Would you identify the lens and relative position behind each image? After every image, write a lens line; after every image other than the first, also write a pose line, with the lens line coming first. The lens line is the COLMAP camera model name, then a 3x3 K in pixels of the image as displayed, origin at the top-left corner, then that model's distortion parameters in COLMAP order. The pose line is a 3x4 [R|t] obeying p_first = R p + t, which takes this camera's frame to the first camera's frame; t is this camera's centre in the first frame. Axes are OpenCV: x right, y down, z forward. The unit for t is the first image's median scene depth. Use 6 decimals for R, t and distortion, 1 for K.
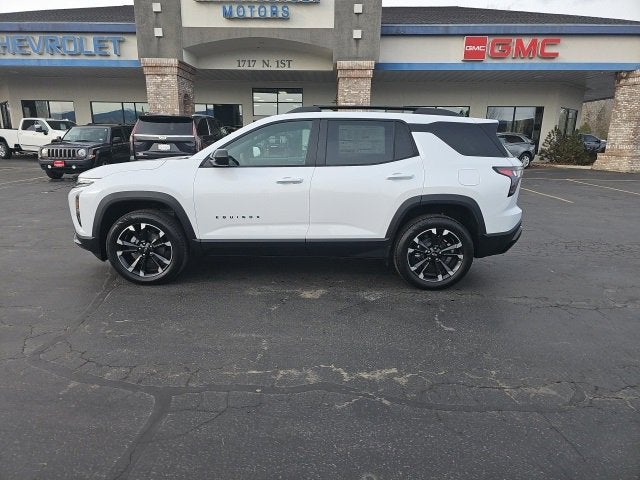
lens RADIAL K [[422.0, 0, 311.3], [0, 422.0, 242.6], [0, 0, 1]] dist [0.058377, -0.045453]
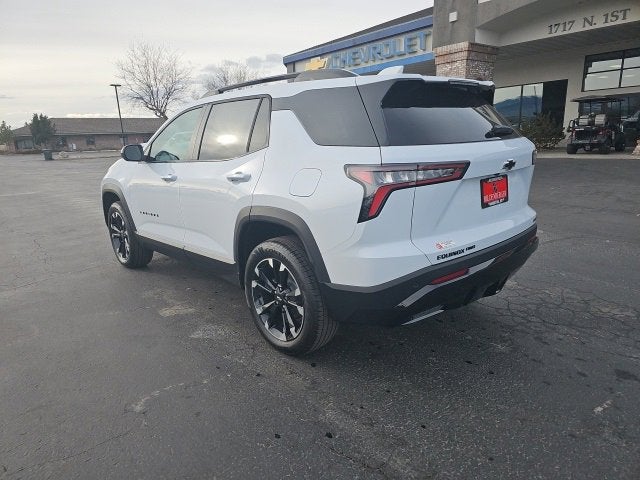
lens RADIAL K [[421.8, 0, 311.2], [0, 421.8, 240.6], [0, 0, 1]] dist [0.053230, -0.036514]
pose [[0.677008, 0.133663, -0.723737, 0.185386], [-0.122056, 0.990144, 0.068689, -0.026164], [0.725784, 0.041834, 0.686649, 0.139613]]
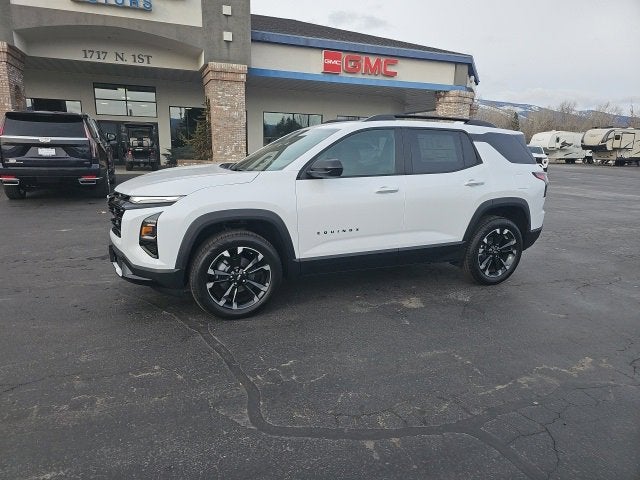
lens RADIAL K [[422.0, 0, 310.0], [0, 422.0, 242.9], [0, 0, 1]] dist [0.058377, -0.045453]
pose [[0.916290, -0.082116, 0.392007, -0.139488], [0.085007, 0.996330, 0.010009, -0.011477], [-0.391391, 0.024152, 0.919908, 0.039613]]
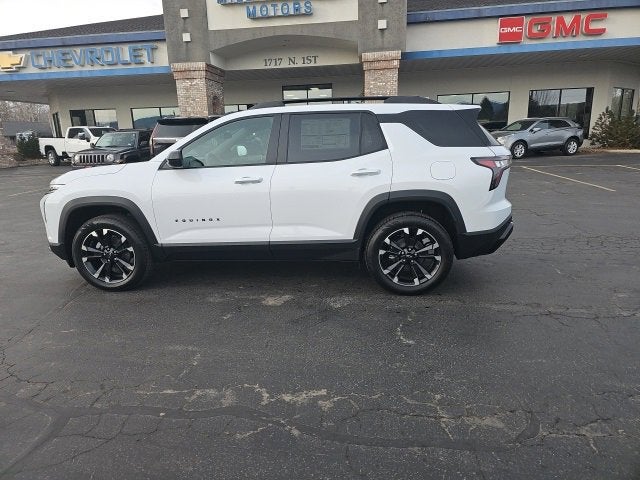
lens RADIAL K [[422.0, 0, 309.5], [0, 422.0, 234.6], [0, 0, 1]] dist [0.058377, -0.045453]
pose [[0.993444, -0.019012, -0.112729, 0.043154], [0.018088, 0.999794, -0.009215, -0.003296], [0.112881, 0.007115, 0.993583, 0.017500]]
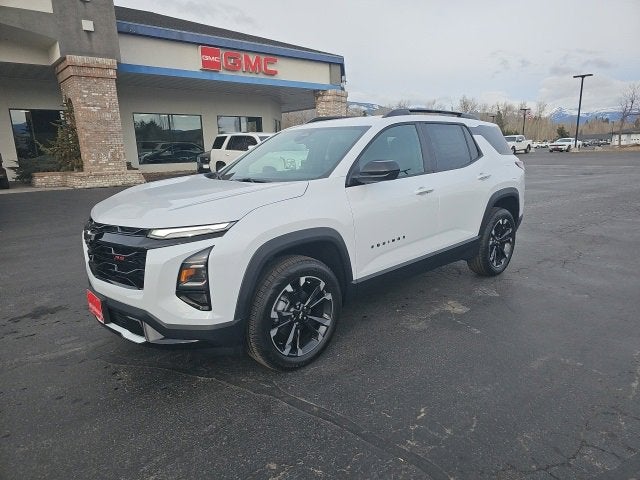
lens RADIAL K [[422.0, 0, 322.6], [0, 422.0, 239.3], [0, 0, 1]] dist [0.058377, -0.045453]
pose [[0.726002, -0.179971, 0.663725, -0.188370], [0.197733, 0.979022, 0.049179, -0.030384], [-0.658652, 0.095536, 0.746358, 0.110716]]
